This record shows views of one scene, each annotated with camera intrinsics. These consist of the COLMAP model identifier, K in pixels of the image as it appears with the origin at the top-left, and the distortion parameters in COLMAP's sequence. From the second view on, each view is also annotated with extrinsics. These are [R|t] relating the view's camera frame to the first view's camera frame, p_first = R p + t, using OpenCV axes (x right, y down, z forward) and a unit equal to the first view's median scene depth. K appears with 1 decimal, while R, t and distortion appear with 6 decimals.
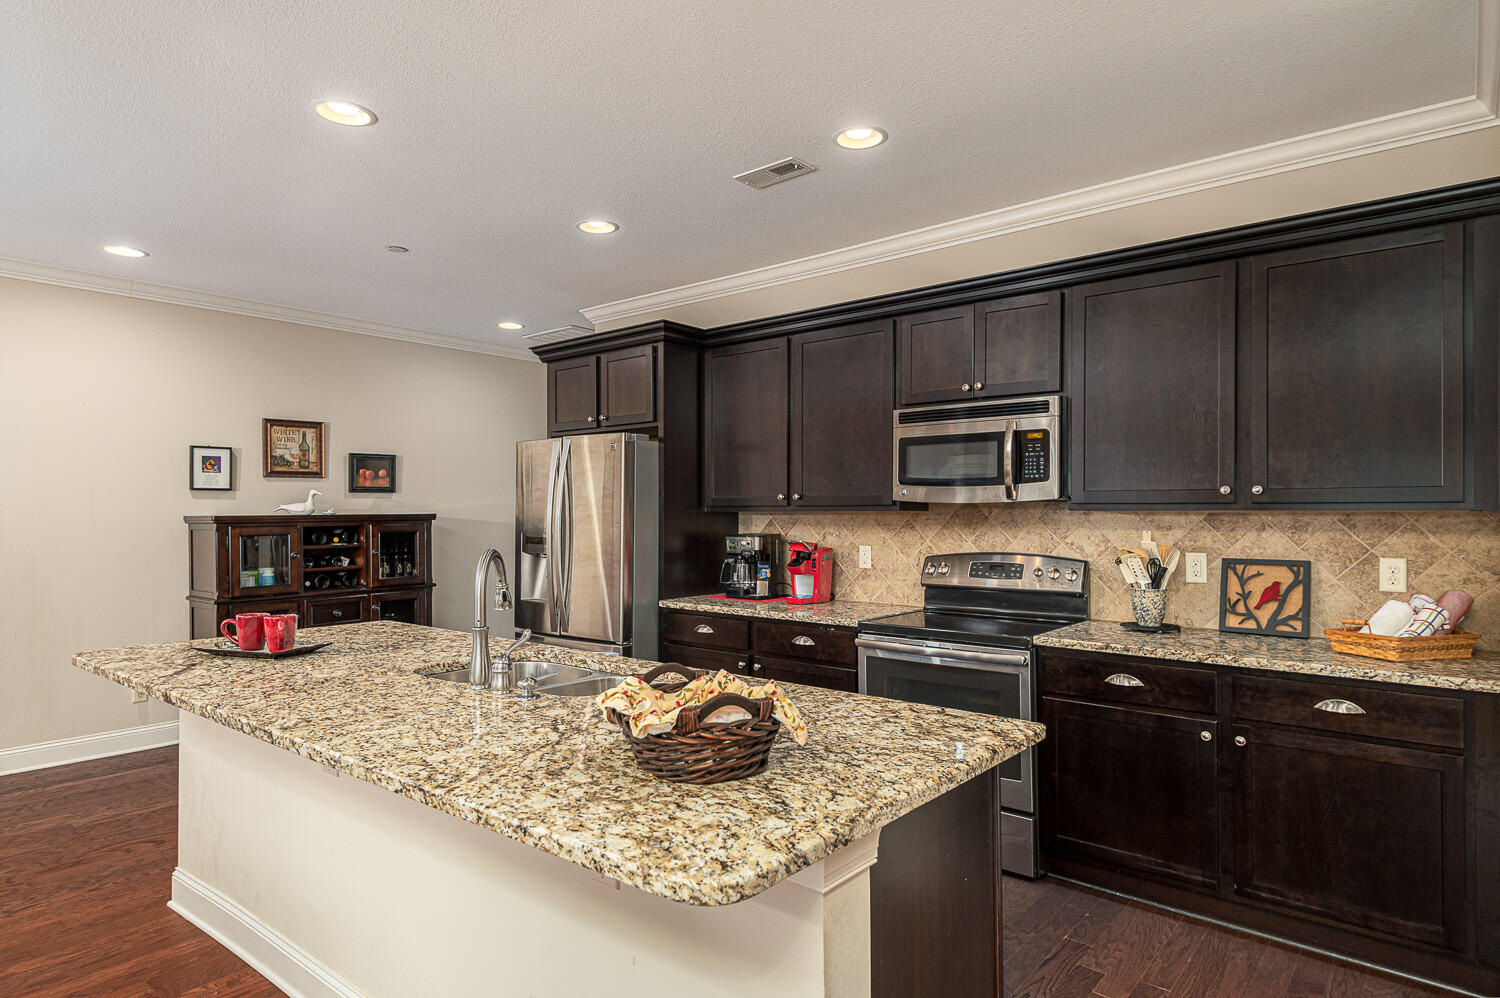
lens RADIAL K [[833.7, 0, 756.2], [0, 833.7, 508.9], [0, 0, 1]] dist [0.006544, 0.000071]
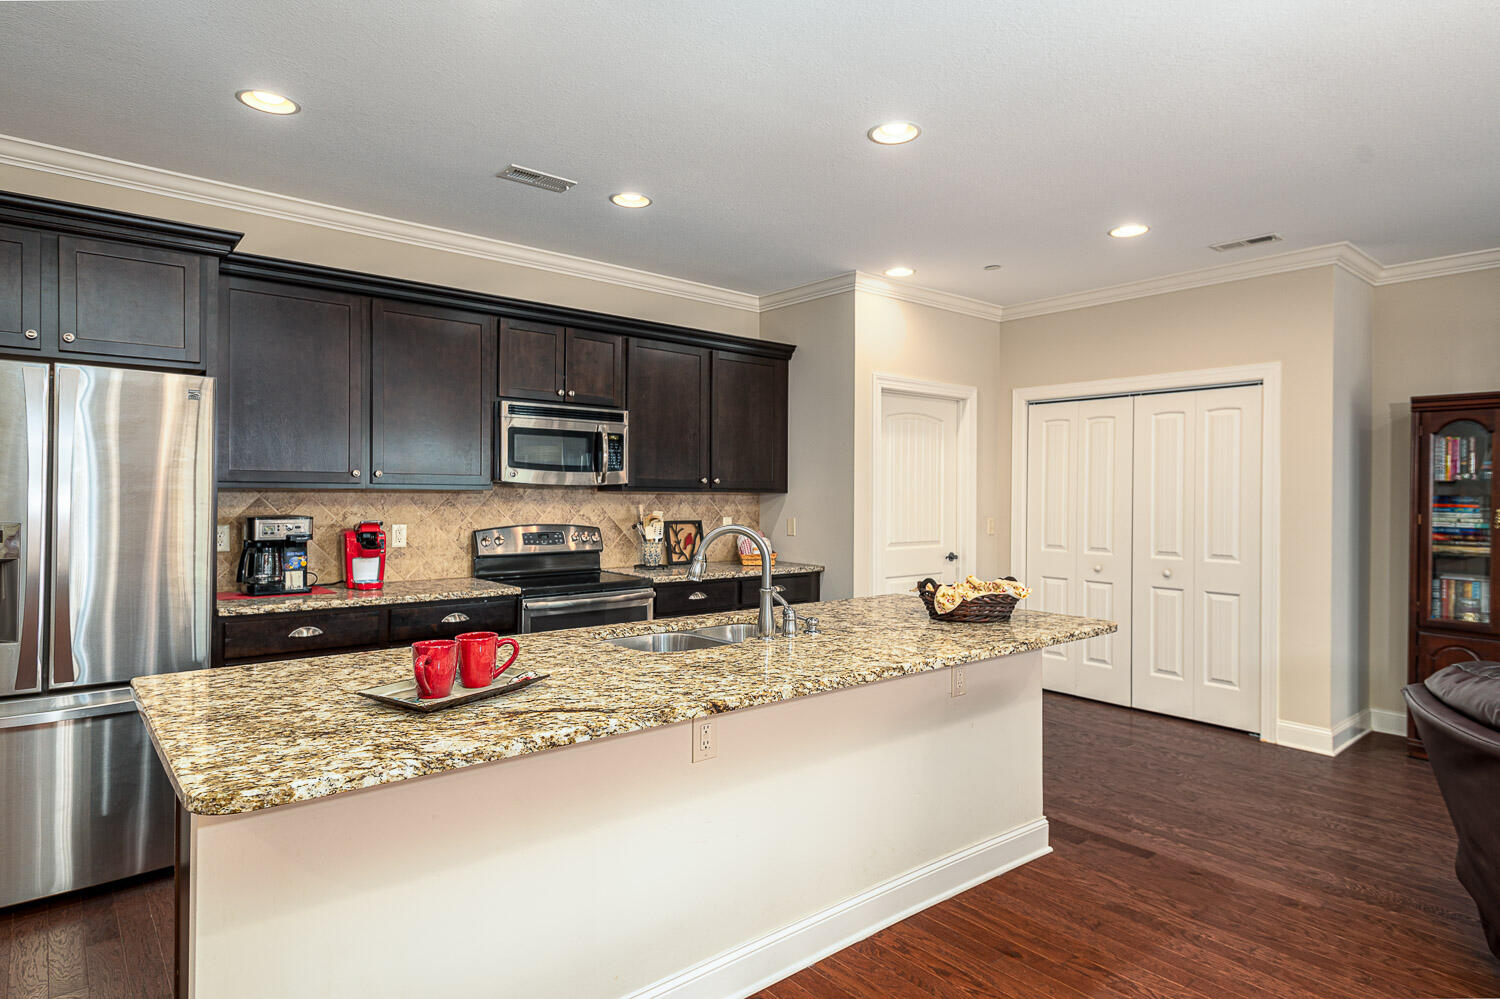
lens RADIAL K [[833.7, 0, 752.9], [0, 833.7, 493.7], [0, 0, 1]] dist [0.006544, 0.000071]
pose [[0.178661, 0.002827, 0.983907, -0.892766], [-0.009864, 0.999951, -0.001082, 0.004964], [-0.983861, -0.009512, 0.178680, 0.467644]]
